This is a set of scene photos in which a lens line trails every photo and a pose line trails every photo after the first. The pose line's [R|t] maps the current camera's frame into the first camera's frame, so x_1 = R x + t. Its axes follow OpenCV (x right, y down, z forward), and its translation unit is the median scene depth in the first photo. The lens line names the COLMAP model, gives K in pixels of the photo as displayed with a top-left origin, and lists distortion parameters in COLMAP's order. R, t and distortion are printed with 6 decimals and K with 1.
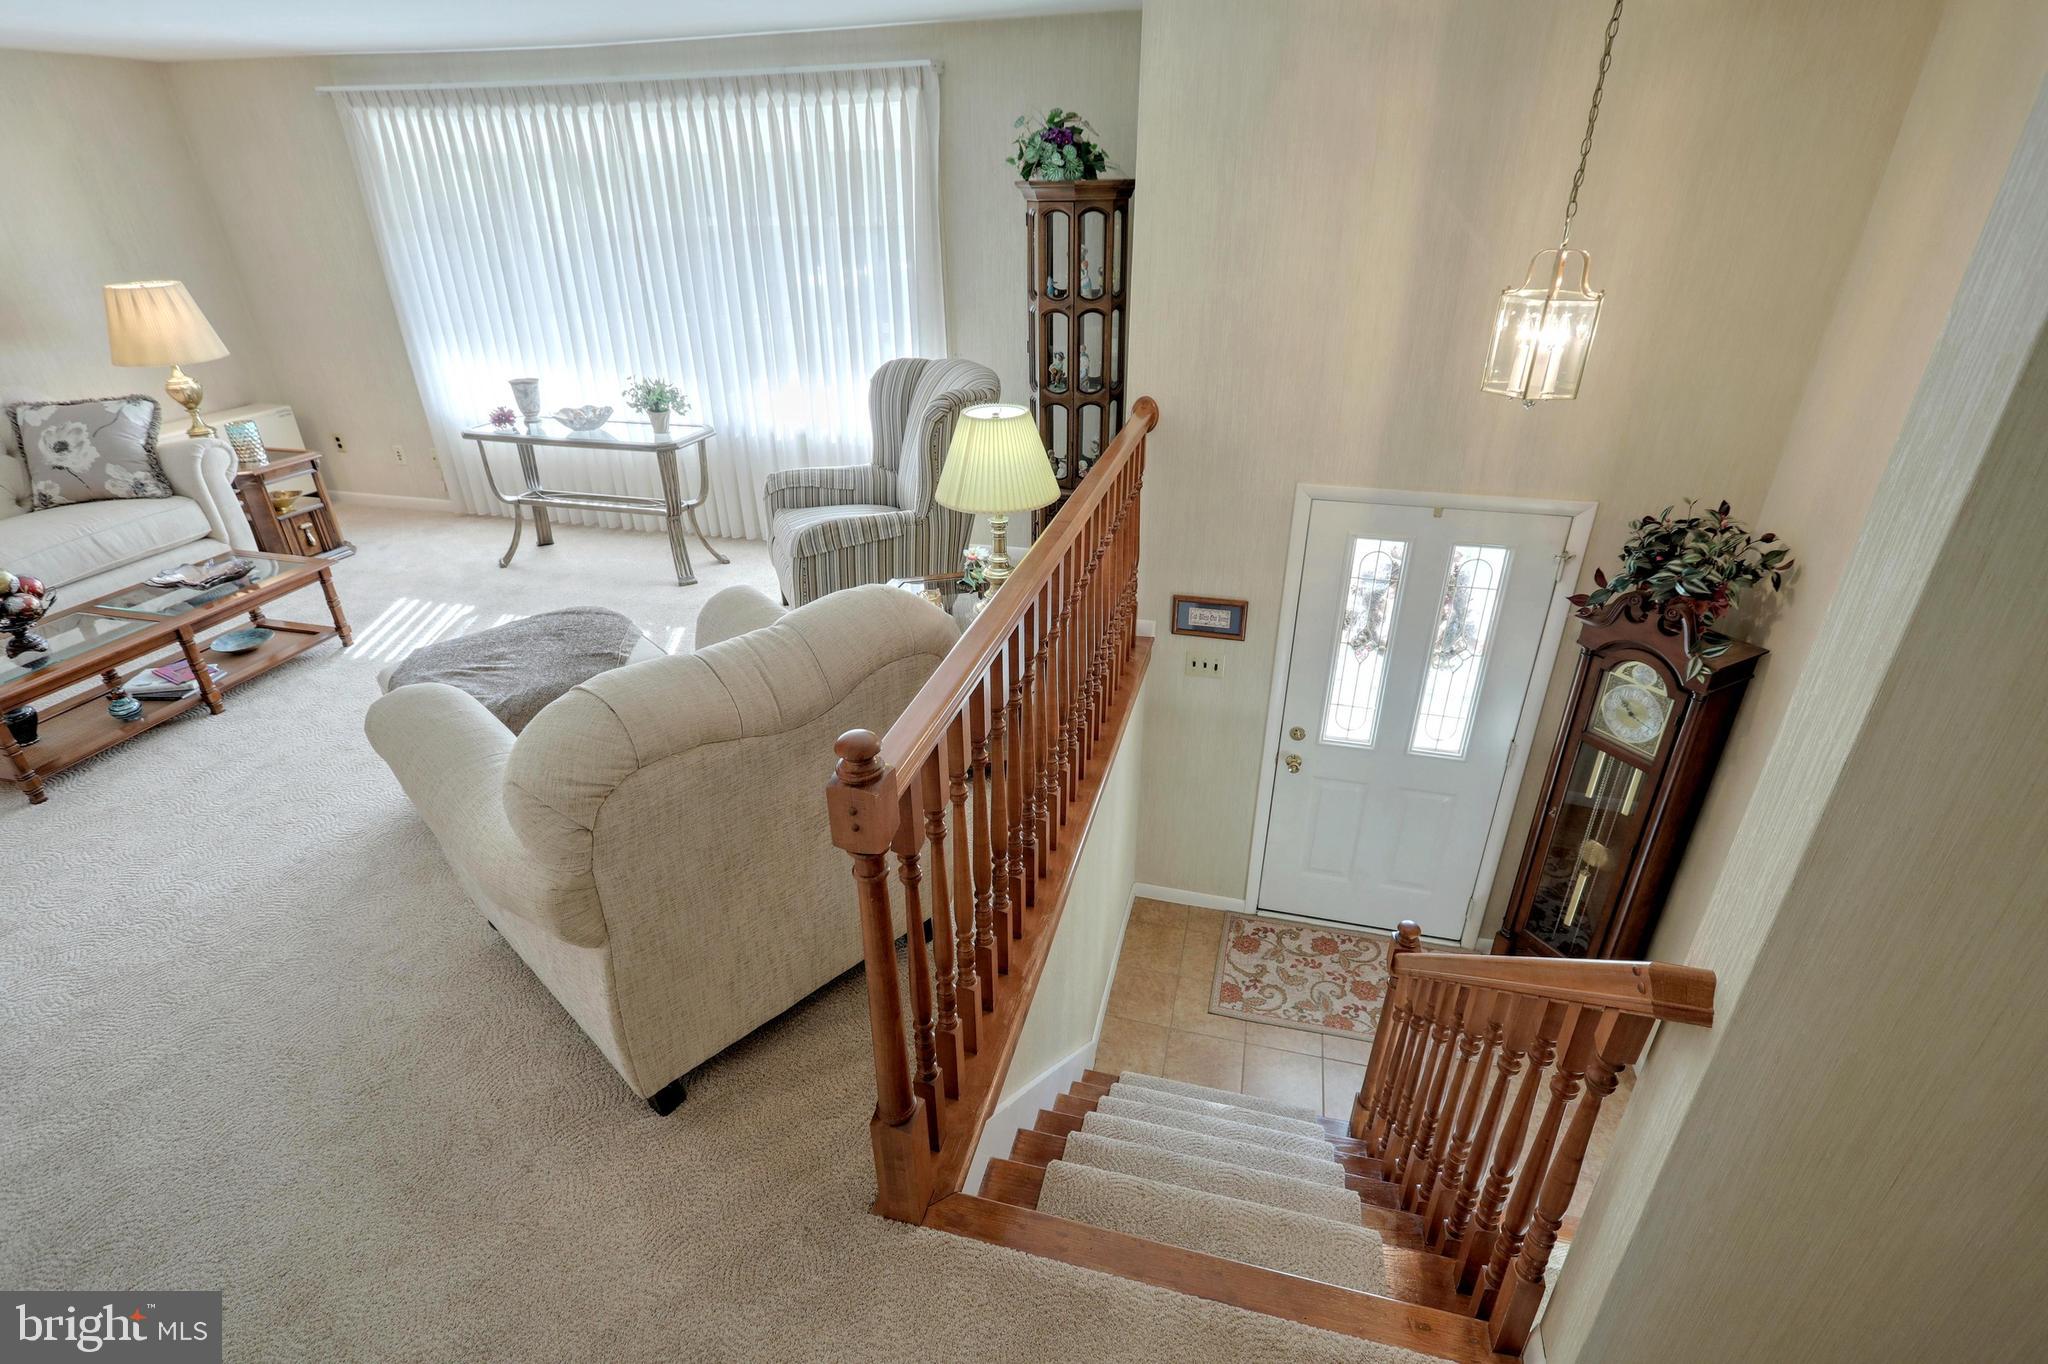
lens RADIAL K [[970.7, 0, 1020.5], [0, 970.7, 680.3], [0, 0, 1]] dist [-0.001037, 0.000077]
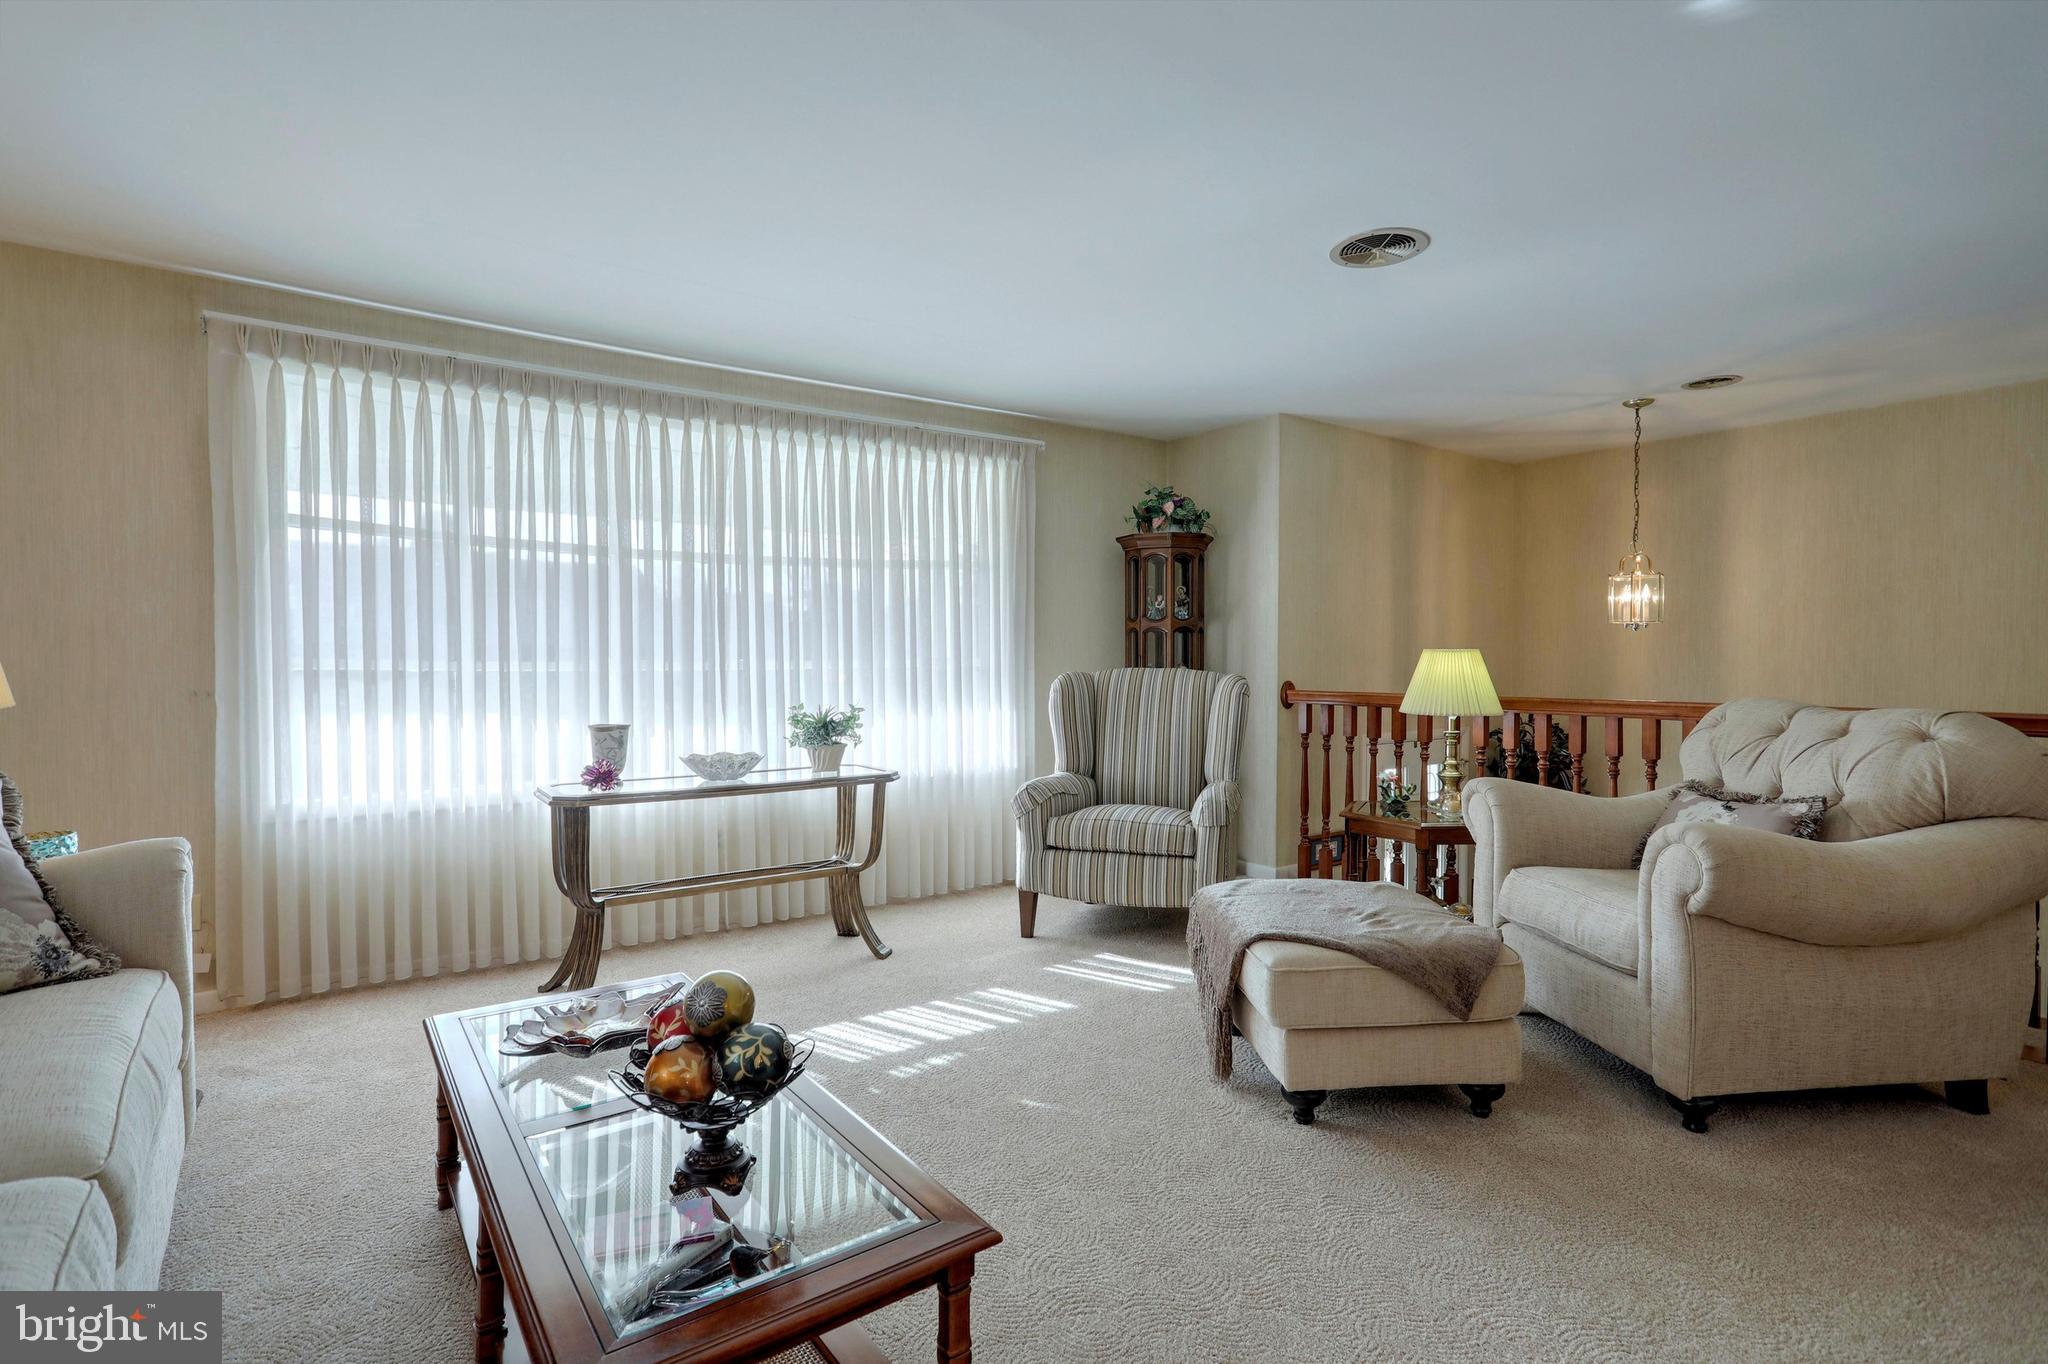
lens RADIAL K [[970.7, 0, 1020.5], [0, 970.7, 680.3], [0, 0, 1]] dist [-0.001037, 0.000077]
pose [[0.644176, -0.006993, 0.764845, -0.962941], [0.350511, 0.891481, -0.287061, -0.042116], [-0.679837, 0.453005, 0.576722, 0.434980]]
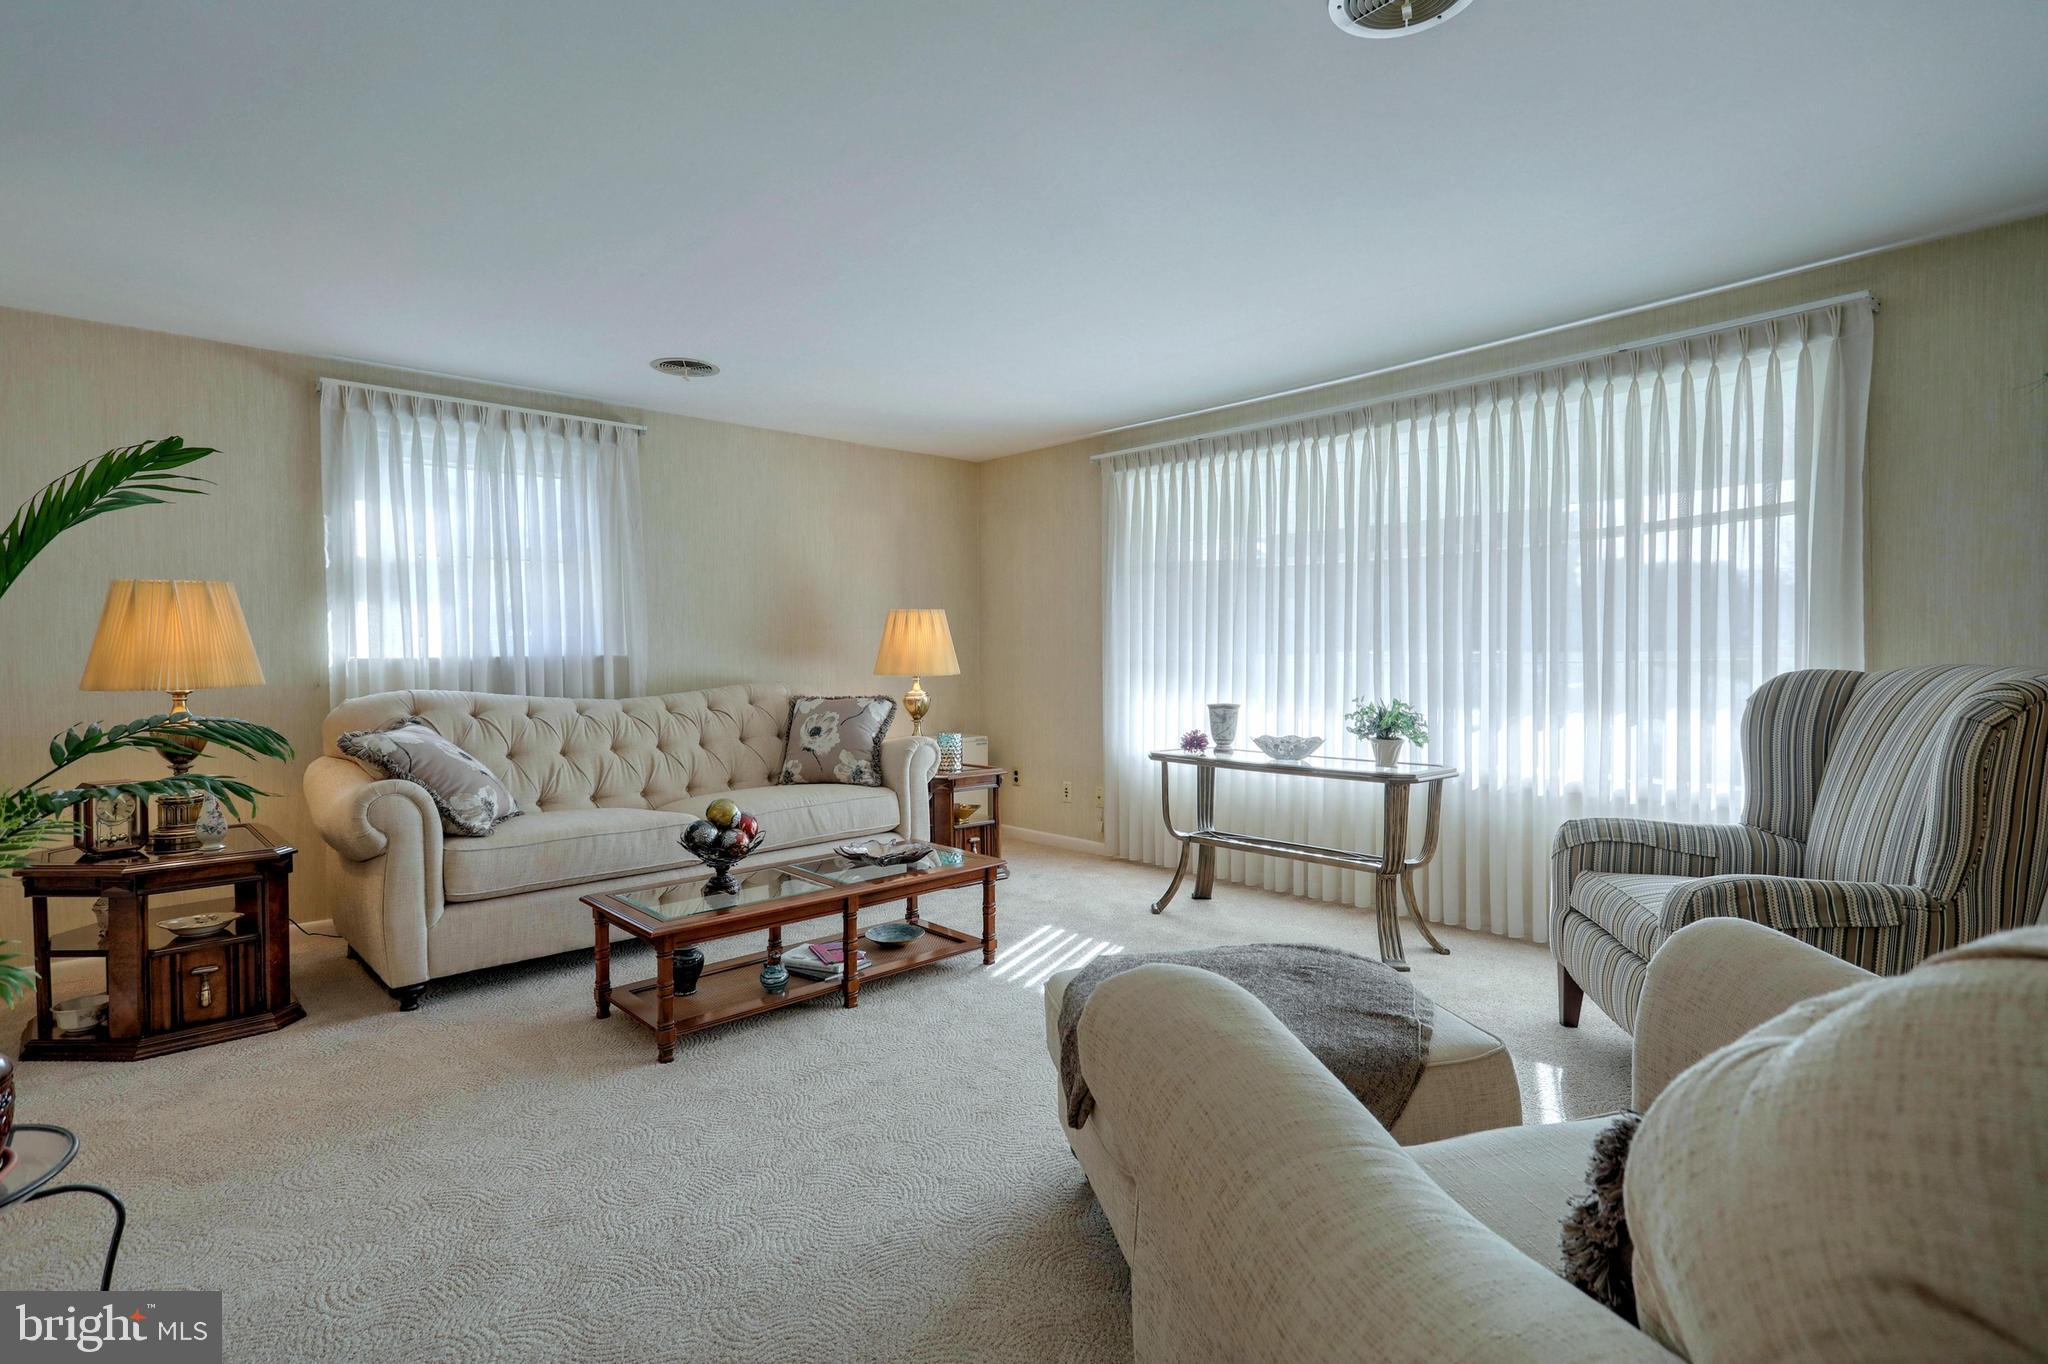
lens RADIAL K [[970.7, 0, 1020.5], [0, 970.7, 680.3], [0, 0, 1]] dist [-0.001037, 0.000077]
pose [[0.844940, 0.019076, -0.534521, -0.220204], [-0.250865, 0.896756, -0.364549, 0.042898], [0.472381, 0.442115, 0.762490, 0.258086]]
